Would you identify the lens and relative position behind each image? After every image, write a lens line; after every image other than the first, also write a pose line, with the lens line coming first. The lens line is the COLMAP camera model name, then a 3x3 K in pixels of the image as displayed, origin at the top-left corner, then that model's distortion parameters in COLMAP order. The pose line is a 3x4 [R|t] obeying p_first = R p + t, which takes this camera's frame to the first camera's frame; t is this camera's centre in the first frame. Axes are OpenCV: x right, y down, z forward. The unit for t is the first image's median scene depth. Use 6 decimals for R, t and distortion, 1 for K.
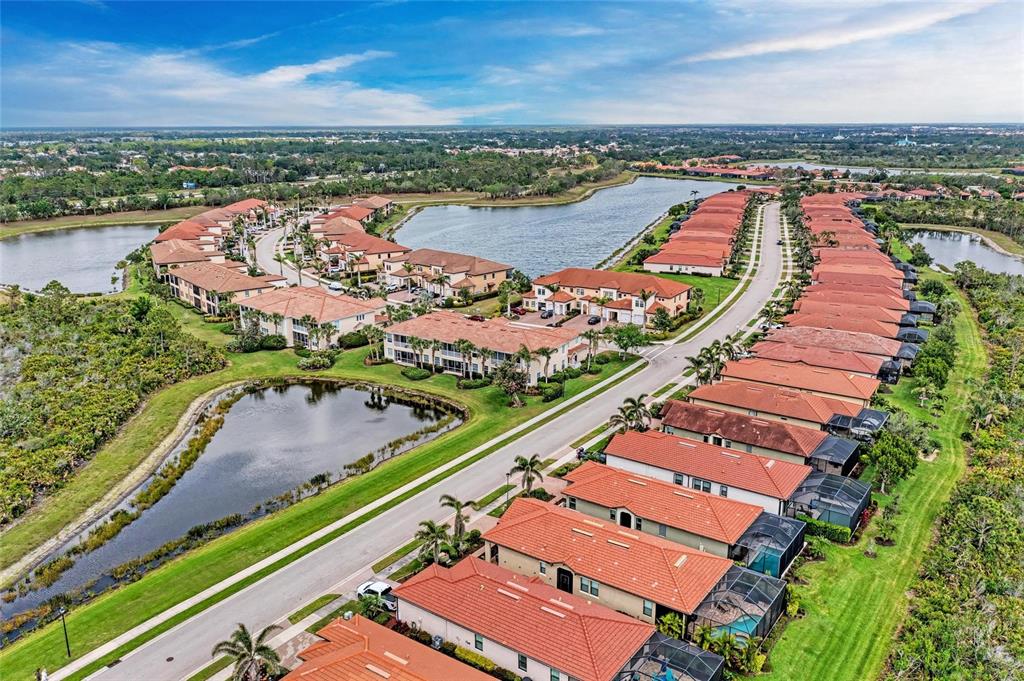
lens RADIAL K [[810.8, 0, 512.0], [0, 810.8, 340.5], [0, 0, 1]] dist [-0.011194, -0.002276]
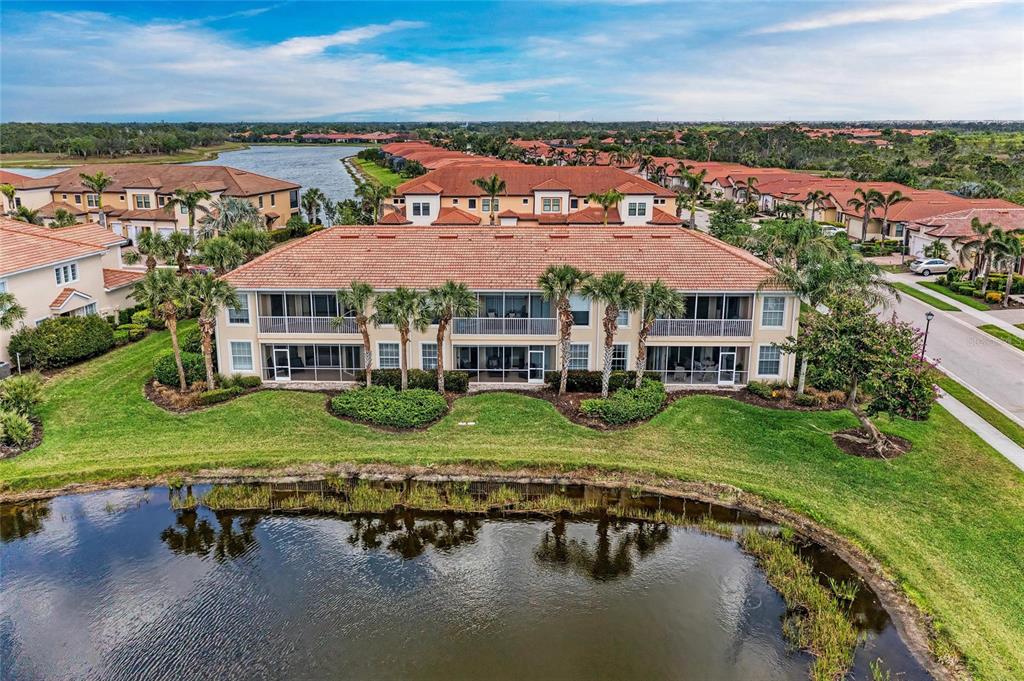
lens RADIAL K [[810.8, 0, 512.0], [0, 810.8, 340.5], [0, 0, 1]] dist [-0.011194, -0.002276]
pose [[0.861496, -0.130265, 0.490770, -0.213194], [0.129107, 0.990962, 0.036396, 0.010859], [-0.491076, 0.032007, 0.870529, 0.686522]]
